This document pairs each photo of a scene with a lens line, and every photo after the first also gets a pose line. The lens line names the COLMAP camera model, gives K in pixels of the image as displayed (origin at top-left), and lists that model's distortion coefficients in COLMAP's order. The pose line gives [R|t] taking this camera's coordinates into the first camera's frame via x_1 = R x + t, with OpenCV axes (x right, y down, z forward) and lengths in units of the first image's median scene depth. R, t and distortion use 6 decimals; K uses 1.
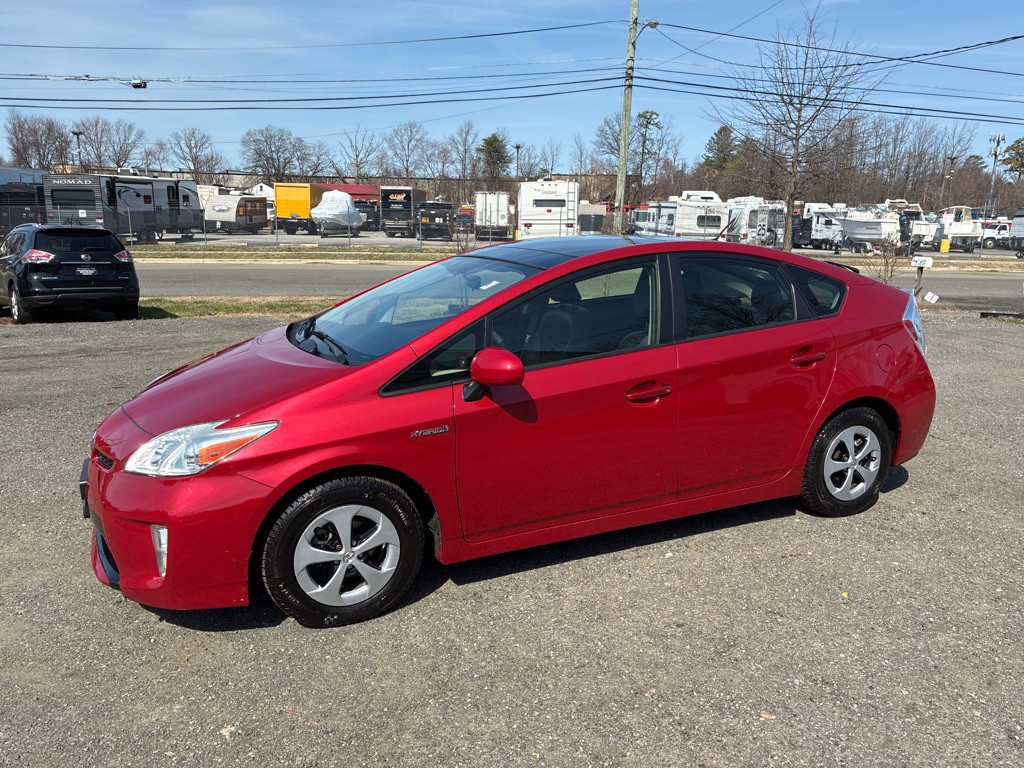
lens RADIAL K [[776.2, 0, 524.4], [0, 776.2, 376.5], [0, 0, 1]] dist [0.048677, -0.062668]
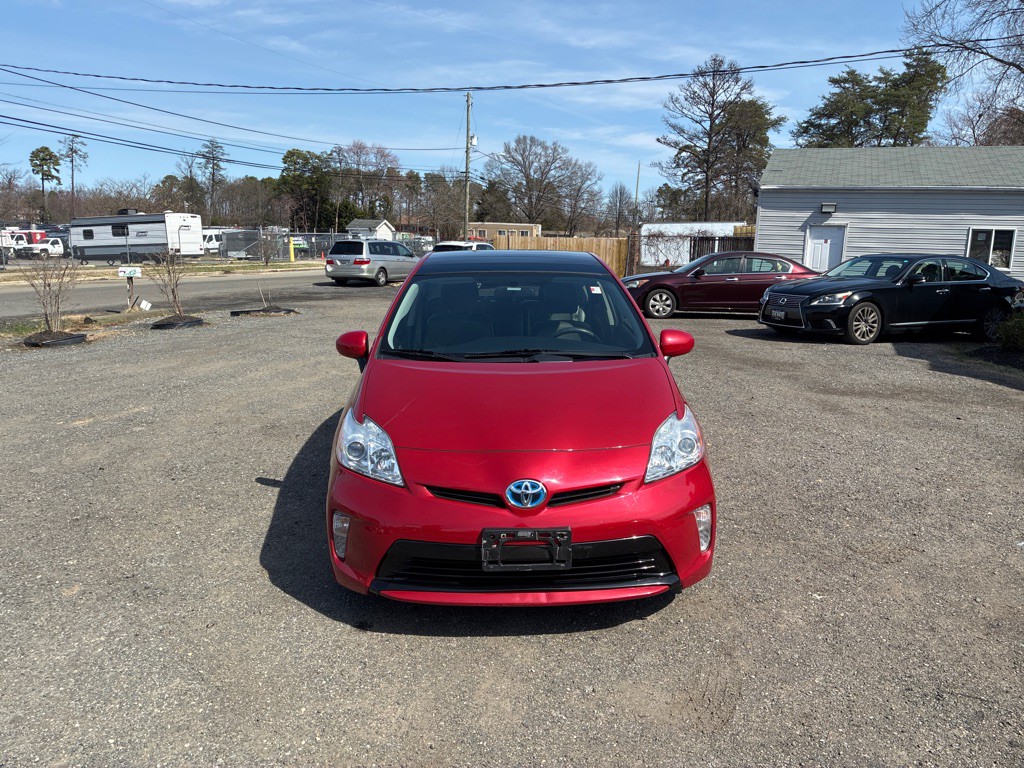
lens RADIAL K [[776.2, 0, 528.2], [0, 776.2, 378.6], [0, 0, 1]] dist [0.048677, -0.062668]
pose [[0.403618, -0.180925, 0.896860, -0.113431], [0.188784, 0.975627, 0.111856, -0.012620], [-0.895239, 0.124166, 0.427937, 0.051103]]
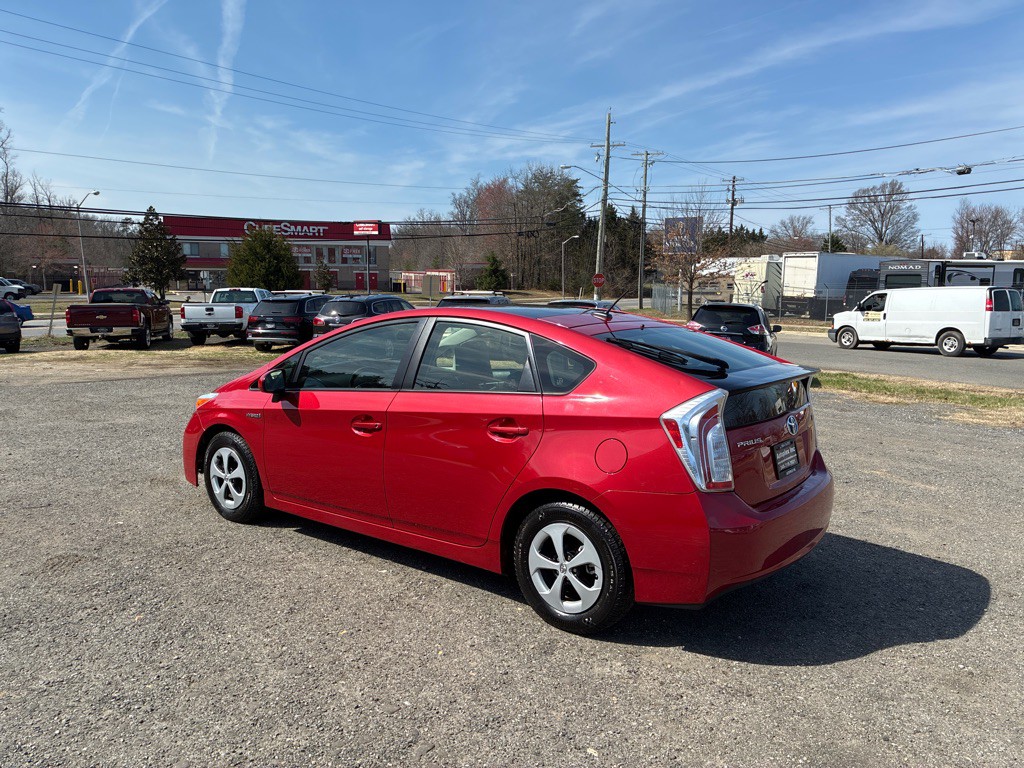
lens RADIAL K [[776.2, 0, 521.9], [0, 776.2, 377.2], [0, 0, 1]] dist [0.048677, -0.062668]
pose [[0.455863, 0.100585, -0.884348, 0.122331], [-0.192567, 0.981206, 0.012338, -0.010521], [0.868969, 0.164672, 0.466665, 0.056630]]
